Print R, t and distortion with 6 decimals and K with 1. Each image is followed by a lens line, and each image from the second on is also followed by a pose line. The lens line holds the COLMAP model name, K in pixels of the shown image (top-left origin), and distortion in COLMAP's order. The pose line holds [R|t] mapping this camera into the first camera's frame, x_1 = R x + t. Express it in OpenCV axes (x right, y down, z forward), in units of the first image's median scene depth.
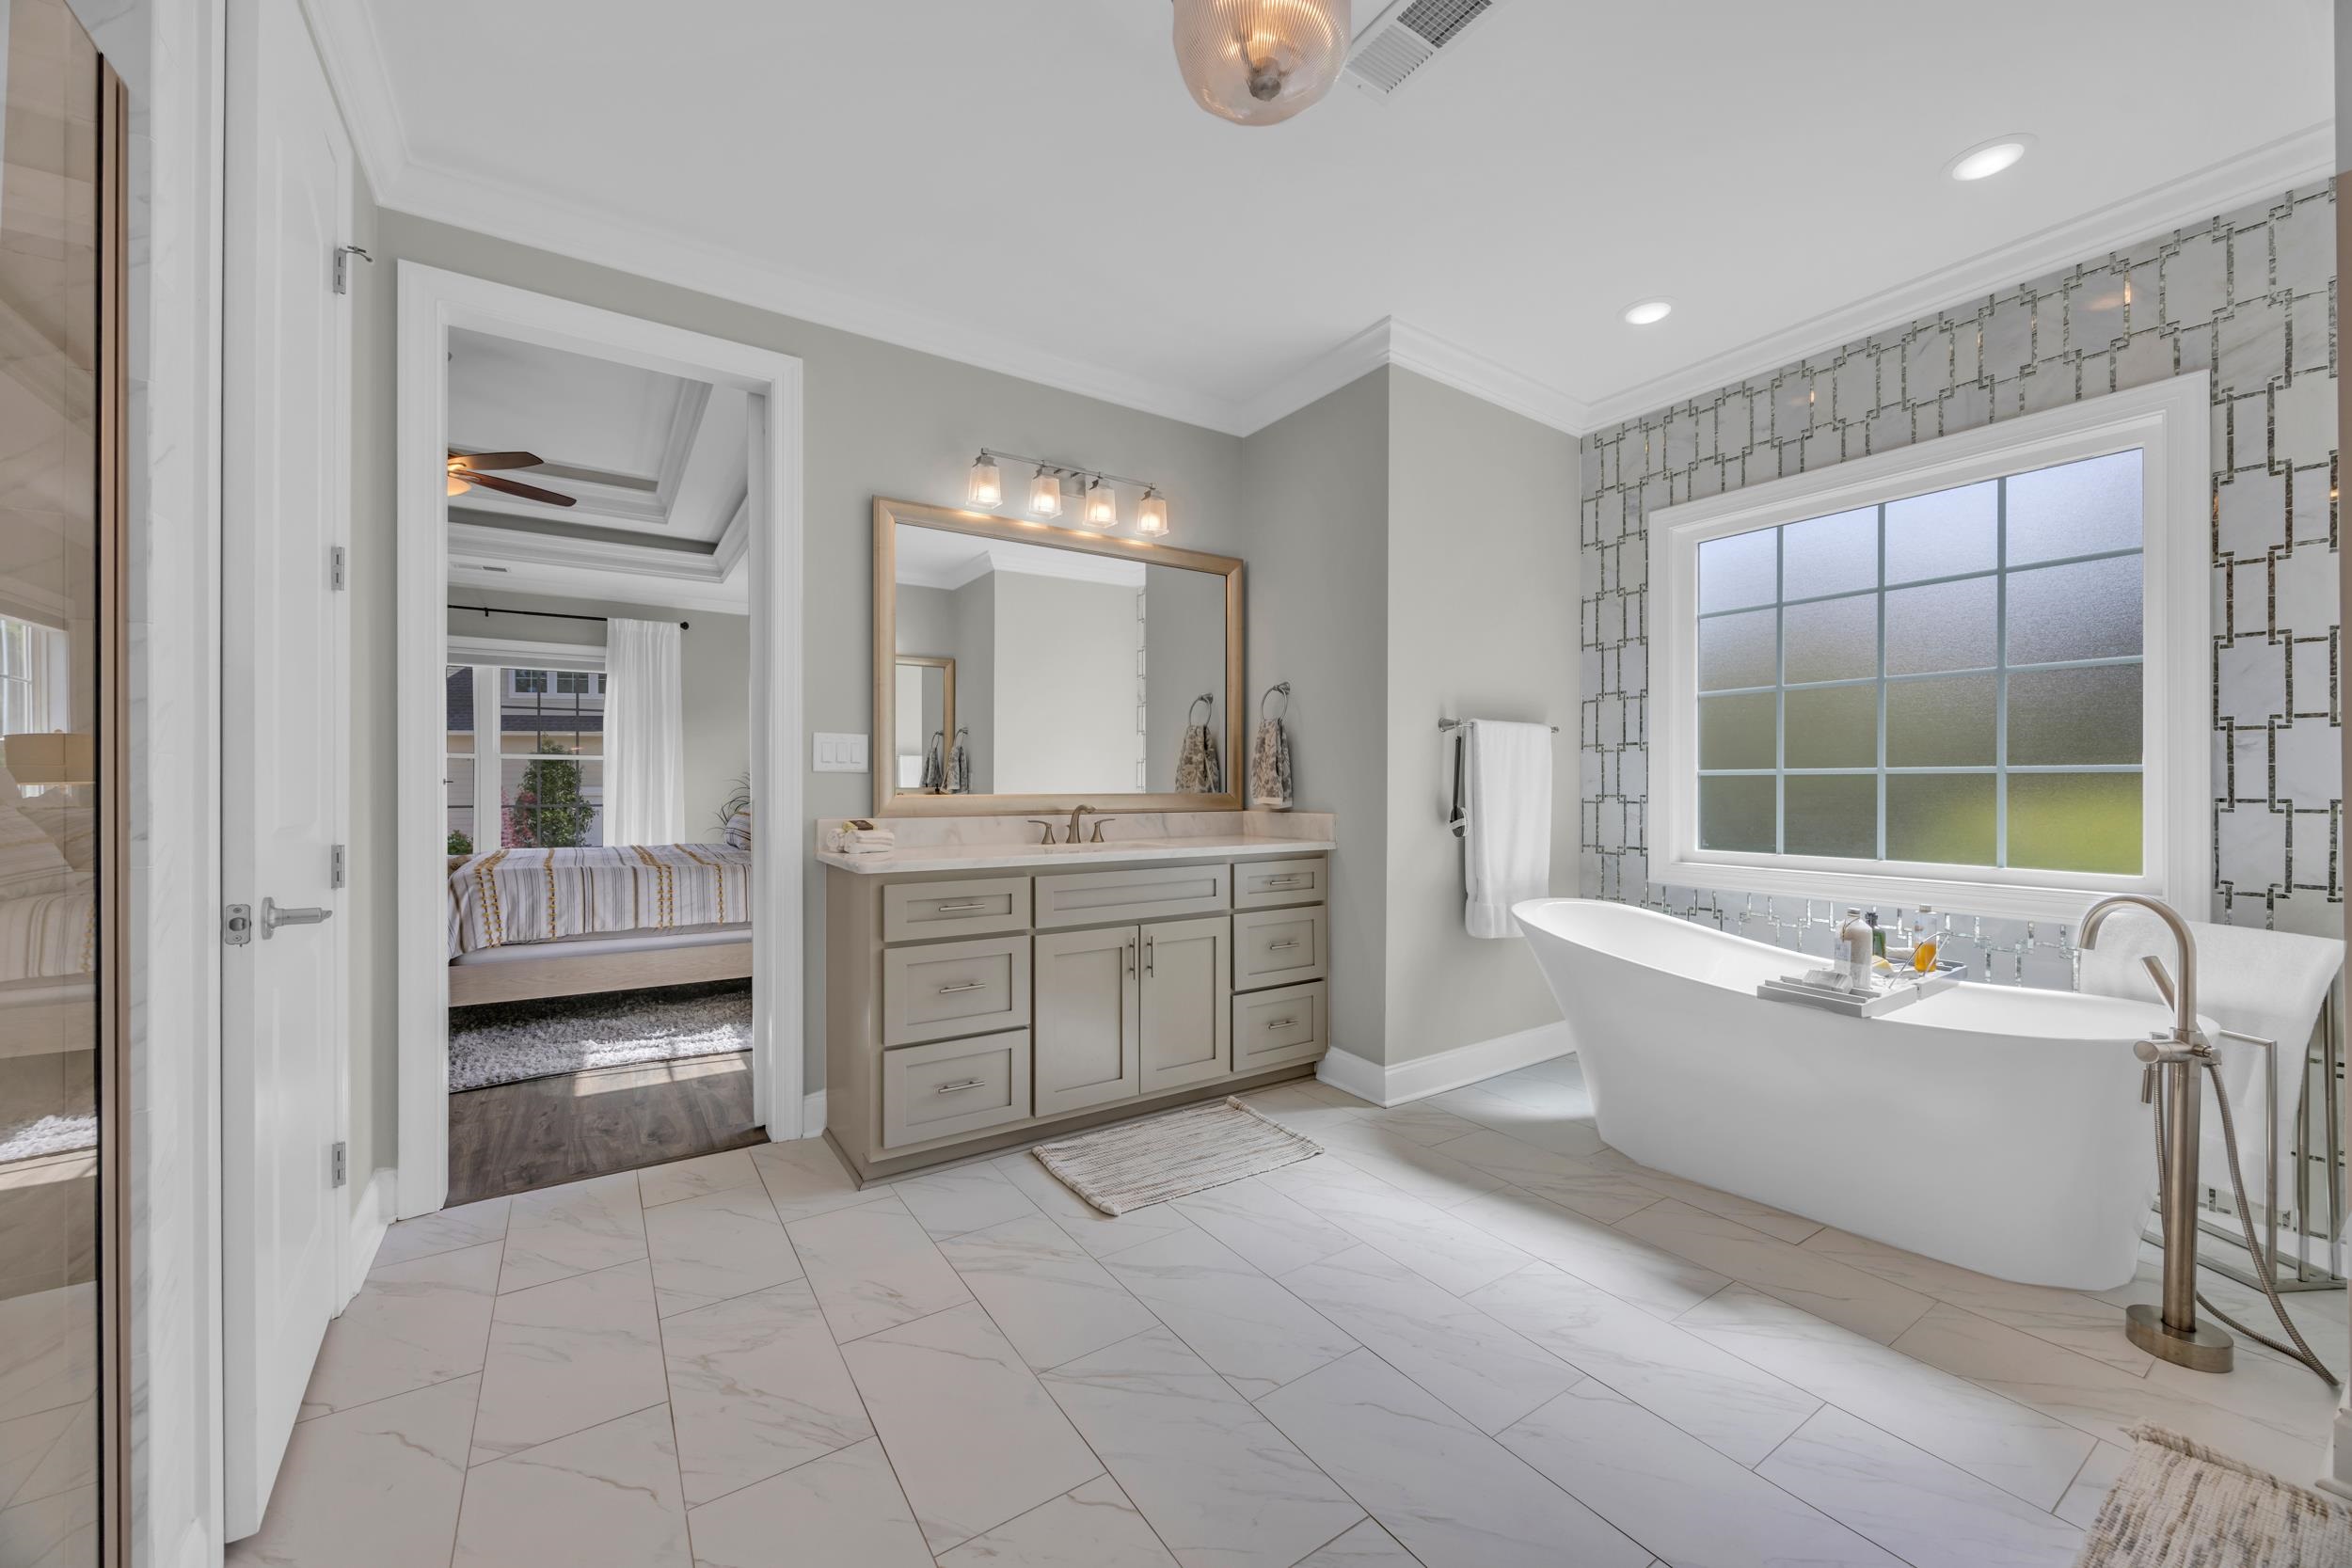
lens RADIAL K [[883.6, 0, 1169.9], [0, 883.6, 753.3], [0, 0, 1]] dist [-0.000832, 0.000118]
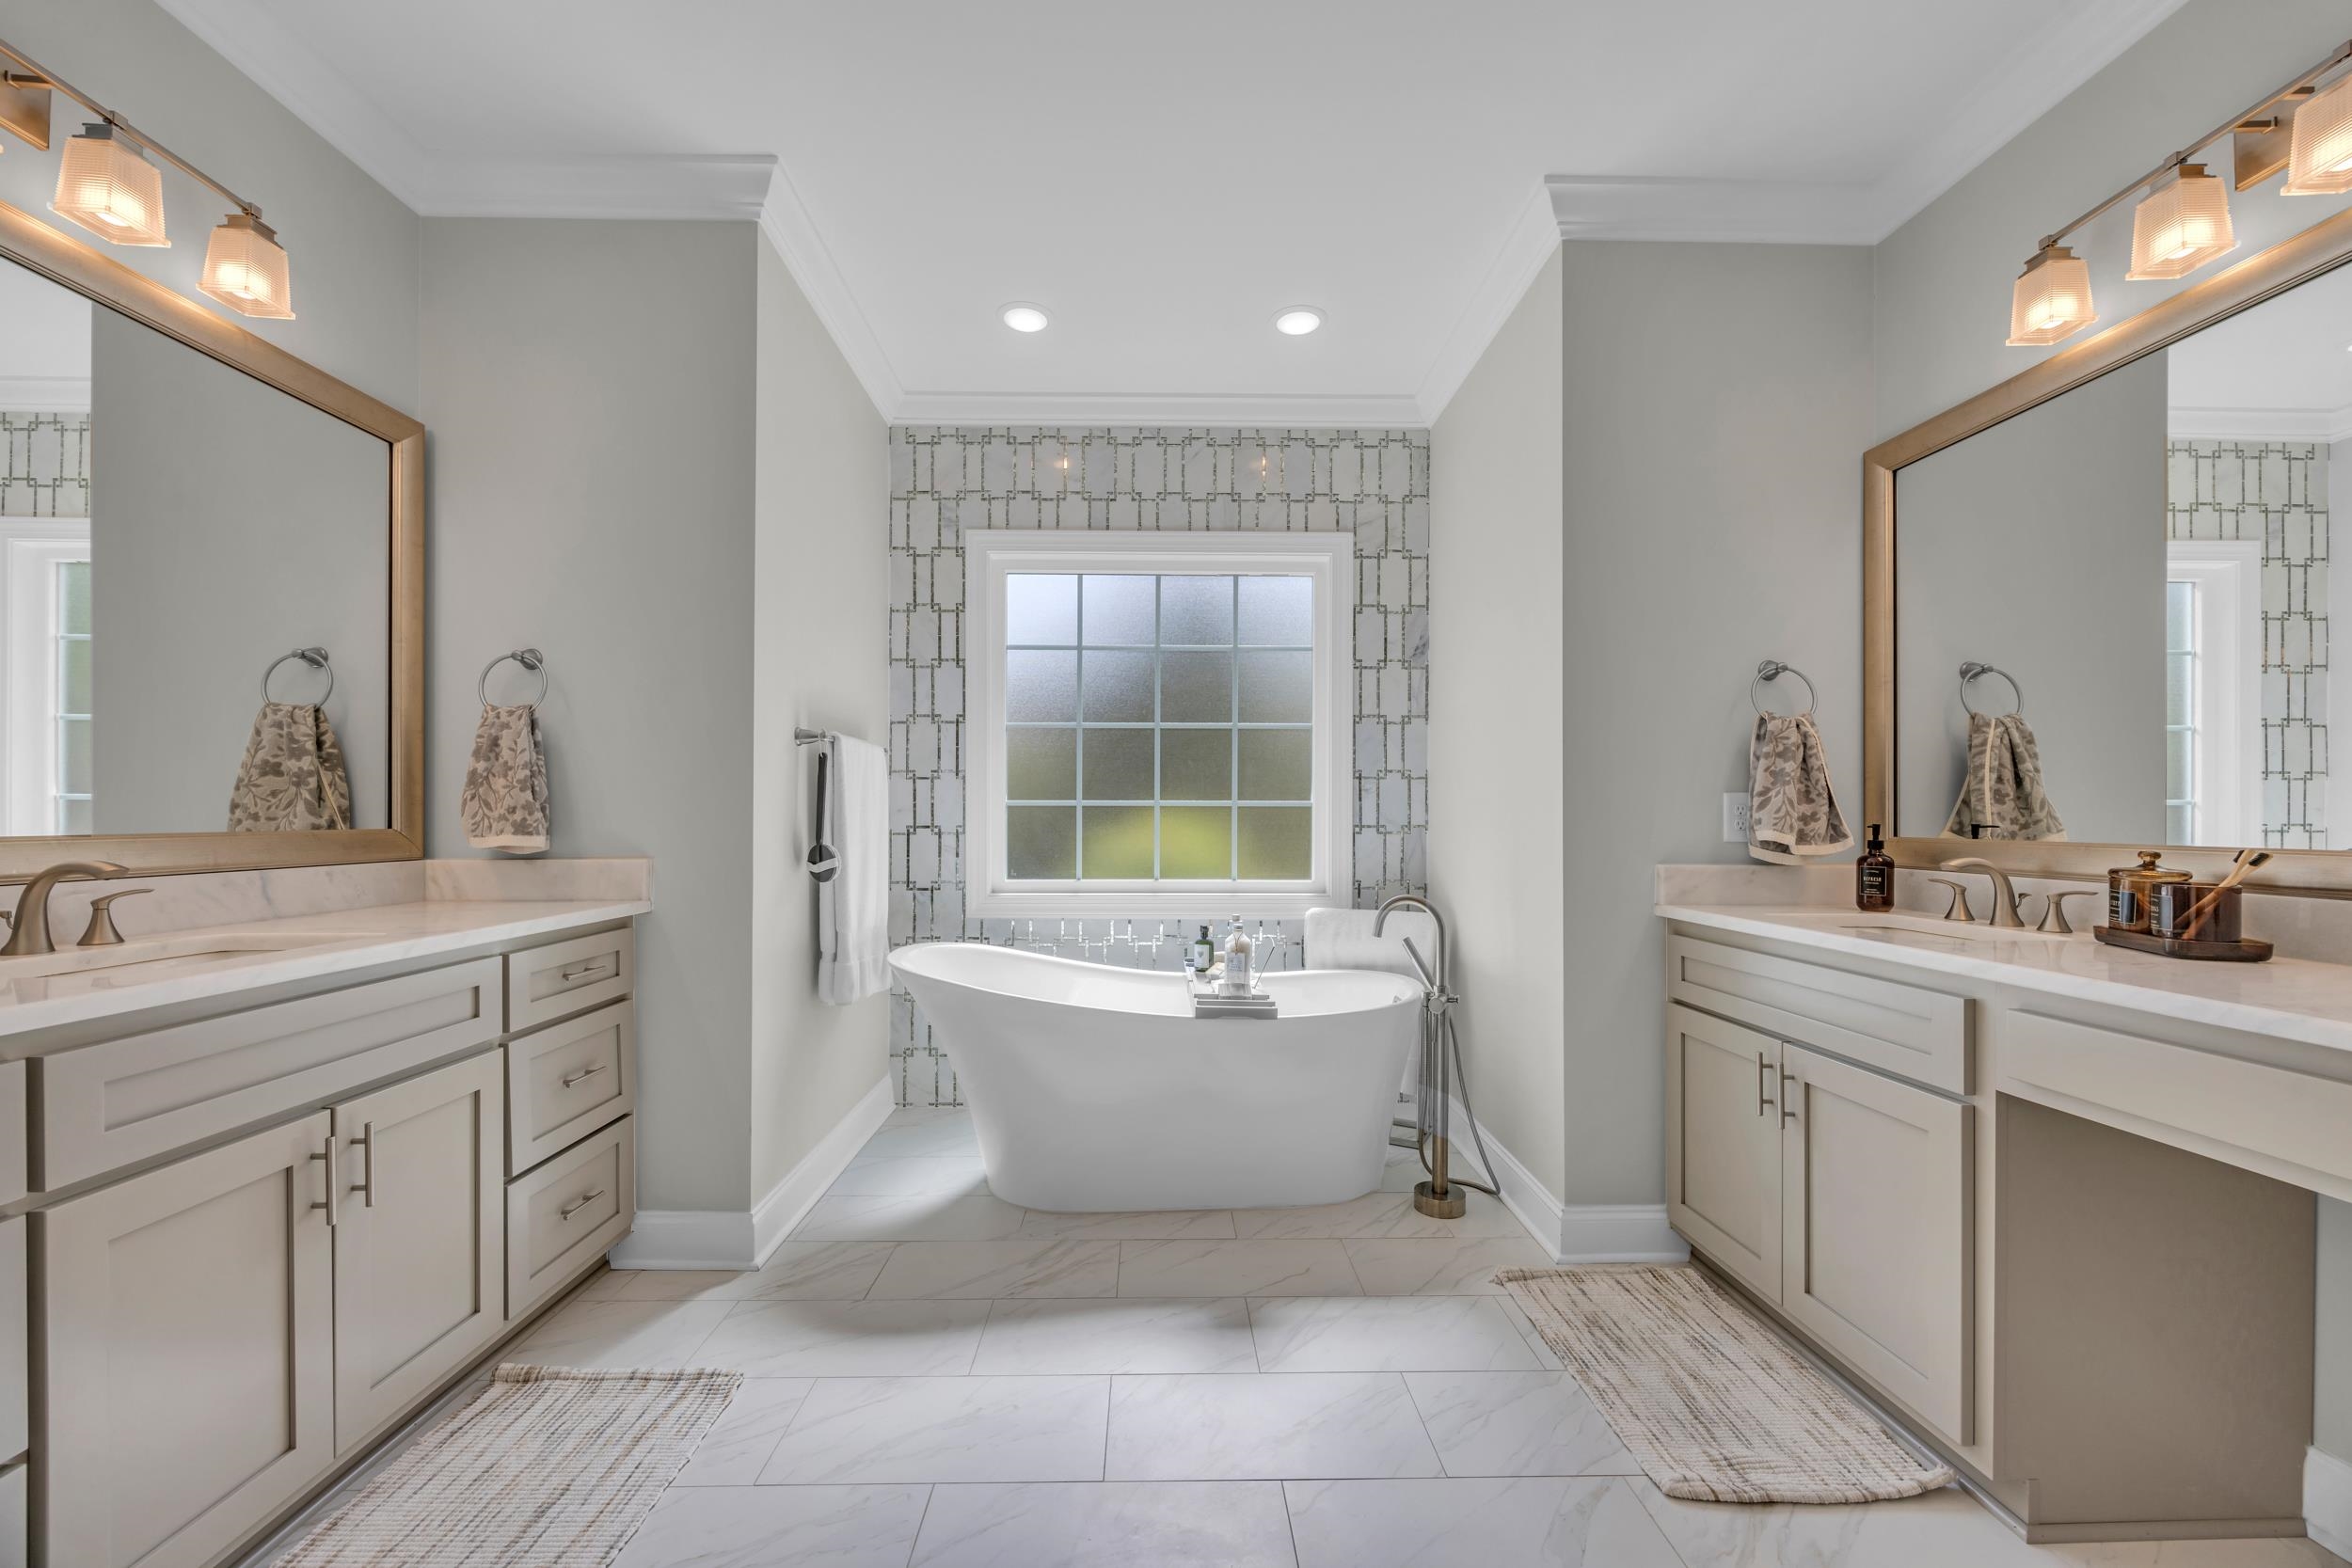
lens RADIAL K [[908.0, 0, 1159.5], [0, 908.0, 800.5], [0, 0, 1]] dist [-0.000775, 0.000078]
pose [[0.533976, 0.013135, 0.845397, -0.190295], [-0.032254, 0.999468, 0.004844, 0.009204], [-0.844884, -0.029855, 0.534116, 0.321347]]
